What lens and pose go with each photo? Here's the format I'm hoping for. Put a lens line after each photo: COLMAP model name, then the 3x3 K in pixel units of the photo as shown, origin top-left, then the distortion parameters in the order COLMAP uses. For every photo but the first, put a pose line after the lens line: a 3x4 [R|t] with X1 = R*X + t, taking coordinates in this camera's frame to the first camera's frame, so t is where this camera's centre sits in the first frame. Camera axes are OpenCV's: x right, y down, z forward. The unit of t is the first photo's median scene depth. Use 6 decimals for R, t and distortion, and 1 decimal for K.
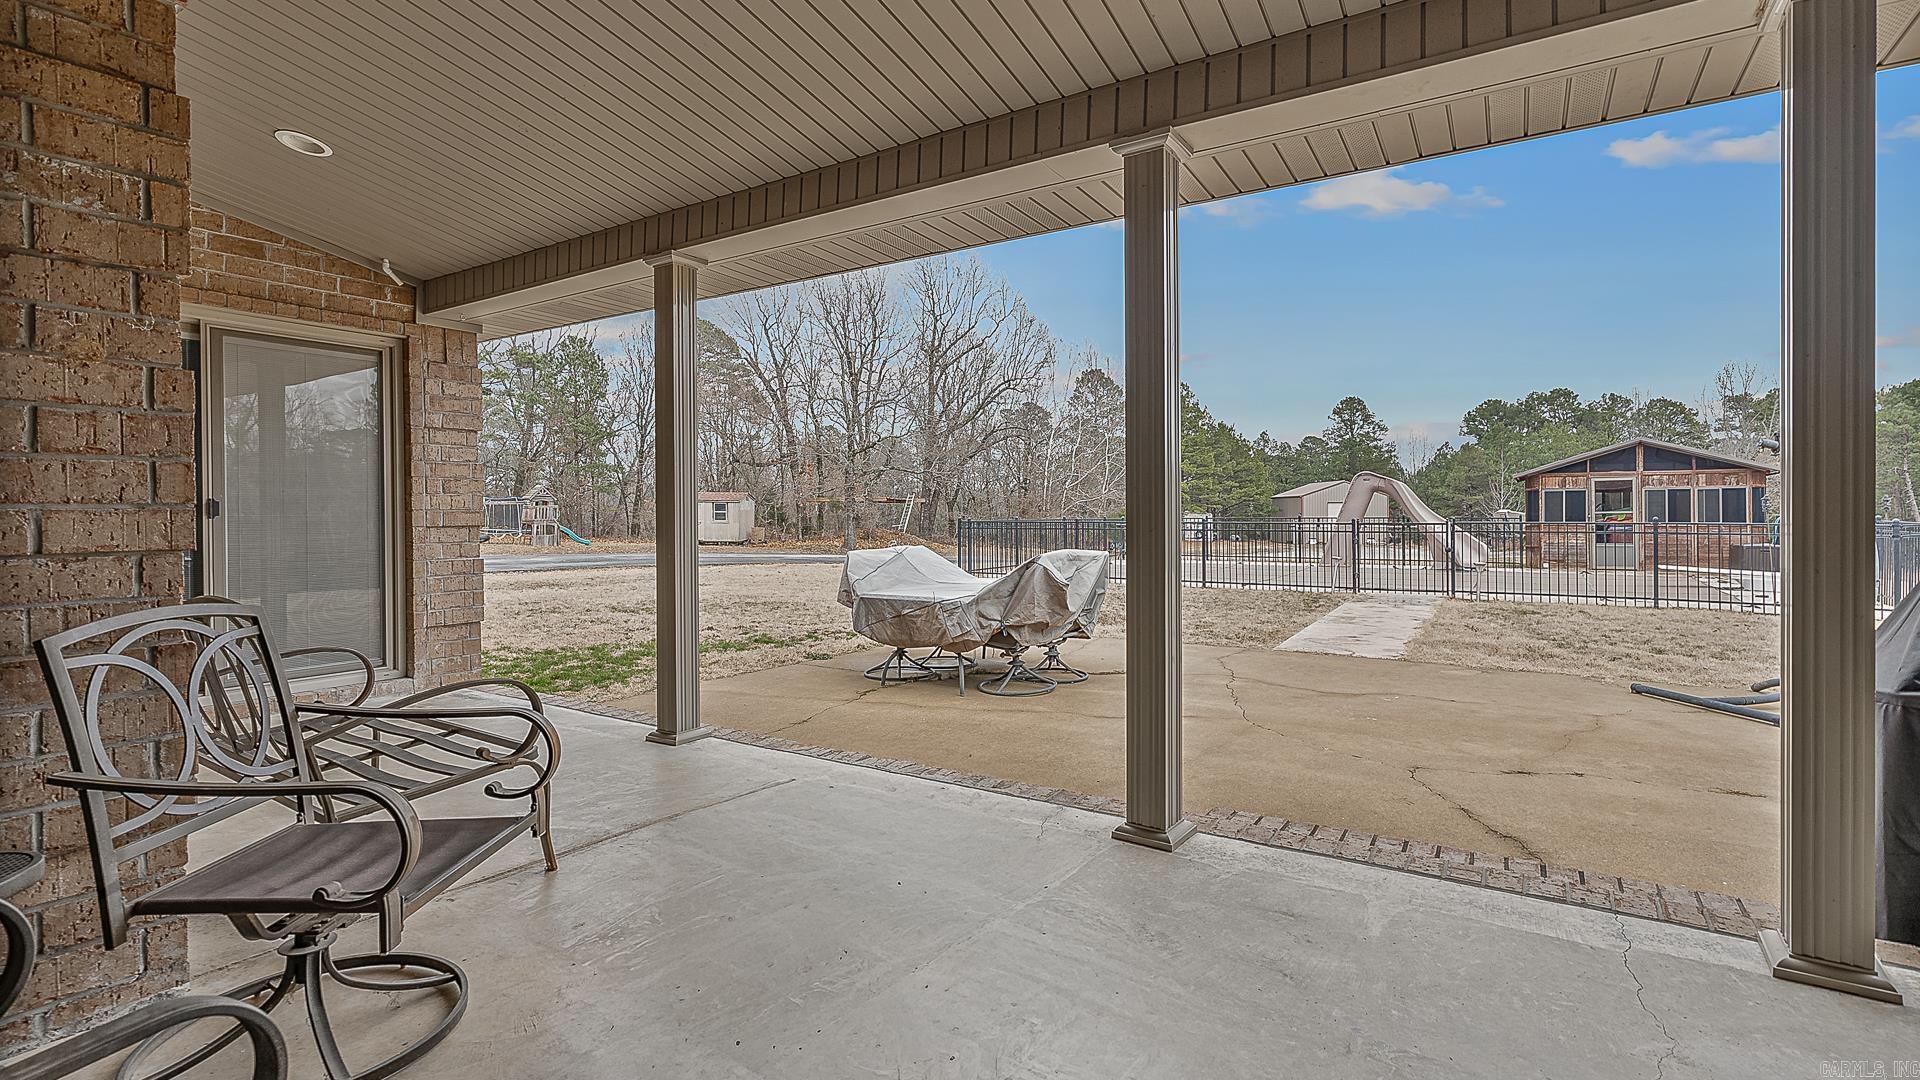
lens RADIAL K [[923.5, 0, 960.0], [0, 923.5, 540.0], [0, 0, 1]] dist [-0.003684, 0.000413]
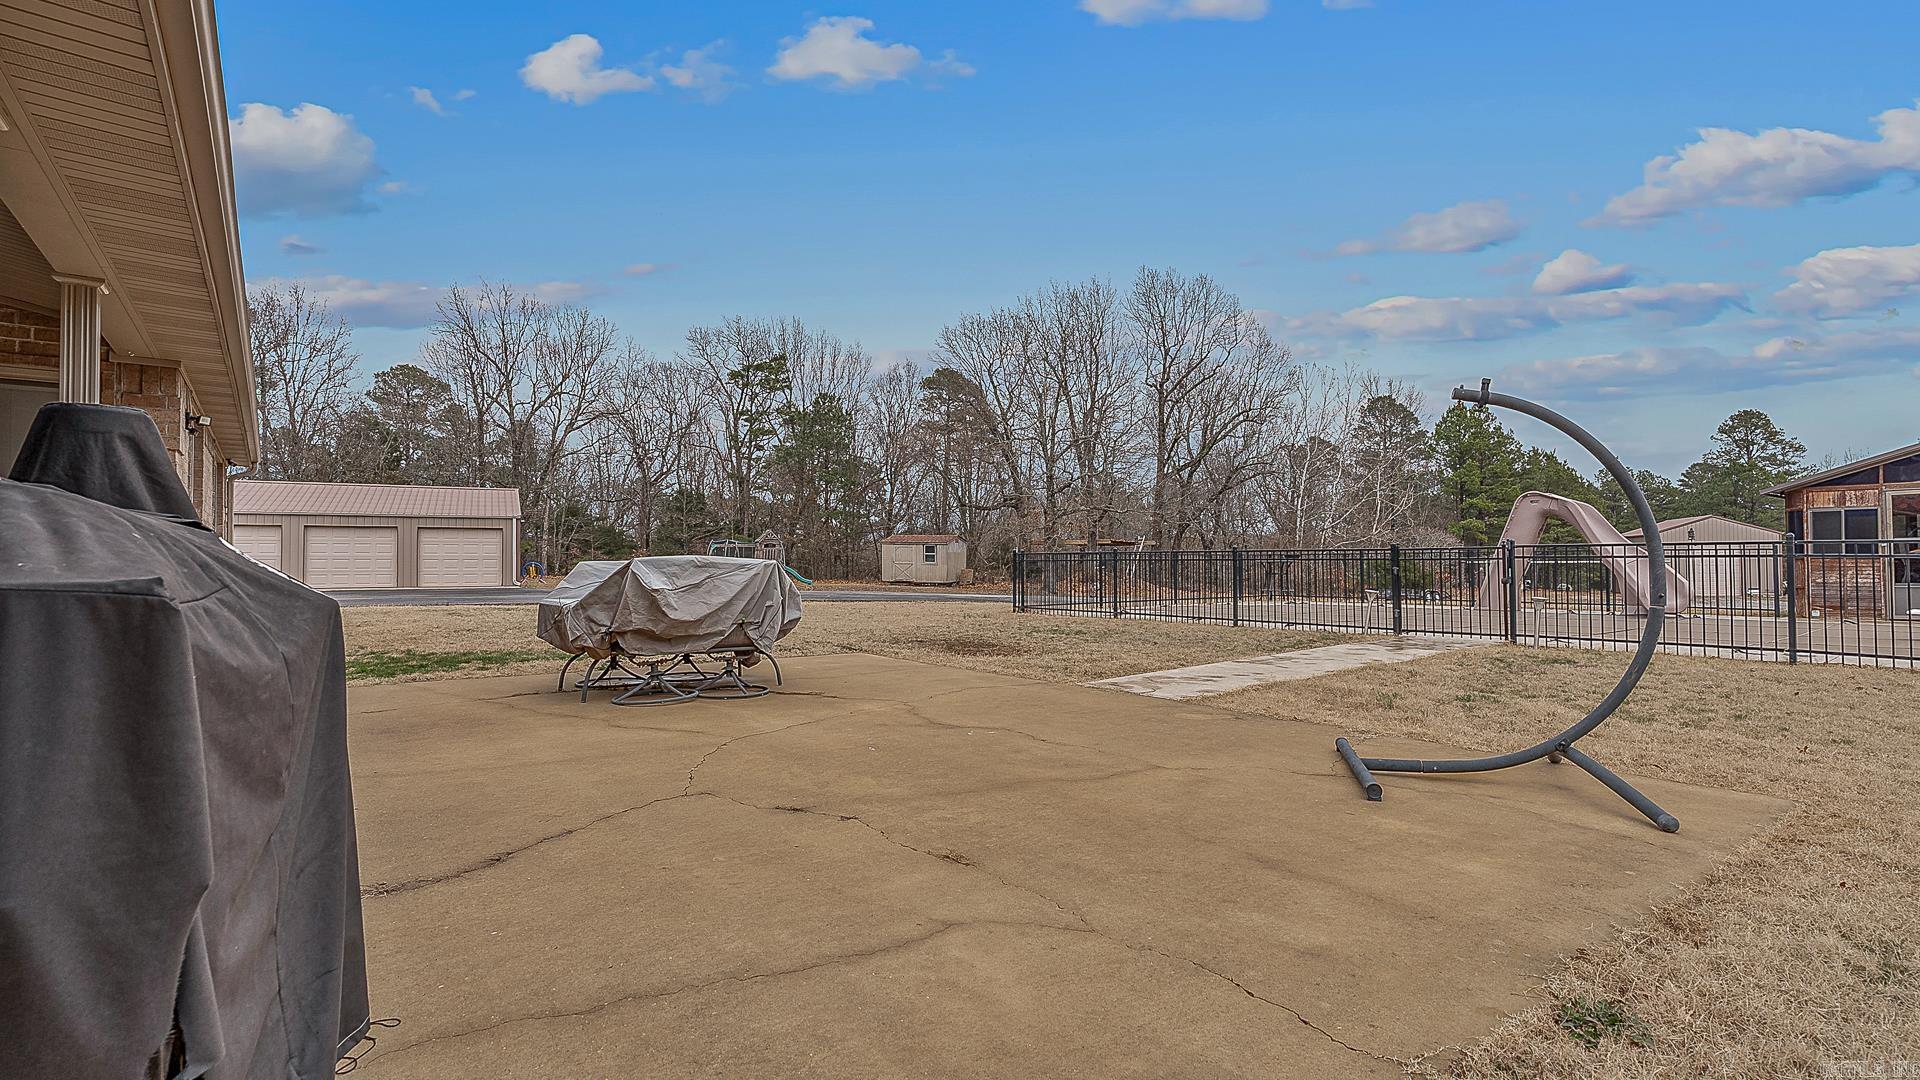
lens RADIAL K [[928.7, 0, 950.8], [0, 928.7, 588.3], [0, 0, 1]] dist [-0.004220, 0.001147]
pose [[0.934444, 0.010300, -0.355962, 0.265308], [-0.010959, 0.999940, 0.000163, 0.015458], [0.355943, 0.003749, 0.934500, 0.076939]]
